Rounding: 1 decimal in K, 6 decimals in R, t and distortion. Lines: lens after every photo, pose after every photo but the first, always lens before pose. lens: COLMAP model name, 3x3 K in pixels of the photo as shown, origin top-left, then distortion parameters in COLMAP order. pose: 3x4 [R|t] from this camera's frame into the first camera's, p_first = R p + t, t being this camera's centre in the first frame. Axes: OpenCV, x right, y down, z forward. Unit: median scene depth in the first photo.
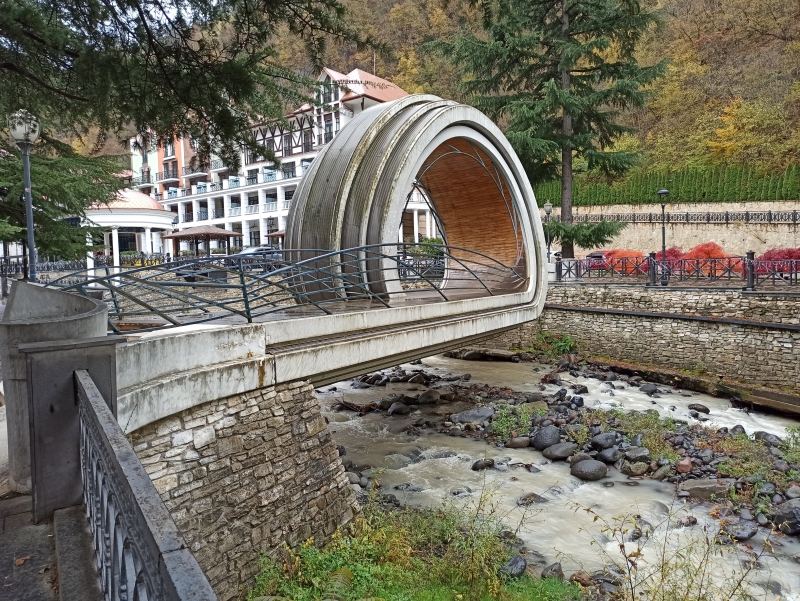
lens RADIAL K [[580.6, 0, 397.9], [0, 580.6, 300.7], [0, 0, 1]] dist [0.038346, -0.000898]
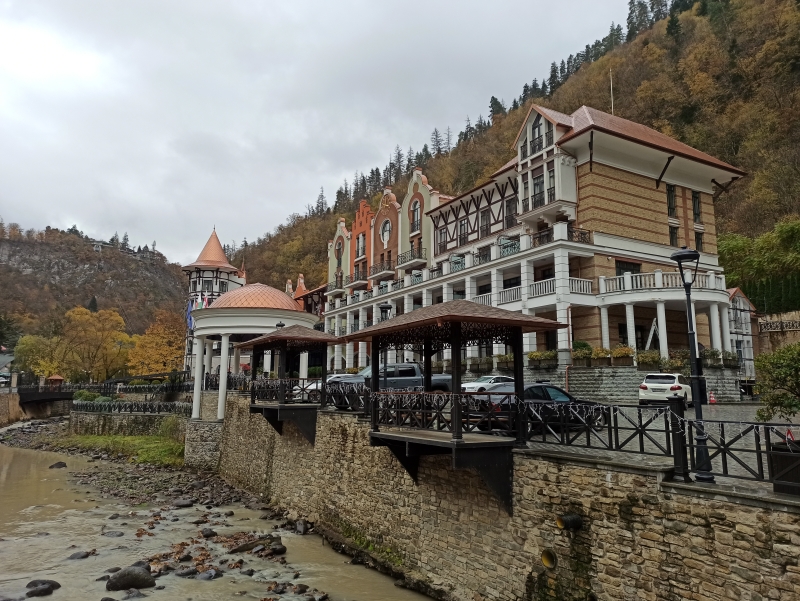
lens RADIAL K [[580.6, 0, 397.9], [0, 580.6, 300.7], [0, 0, 1]] dist [0.038346, -0.000898]
pose [[0.917393, -0.031335, -0.396747, -0.005128], [-0.047488, 0.981155, -0.187296, -0.034348], [0.395139, 0.190665, 0.898617, 0.353485]]
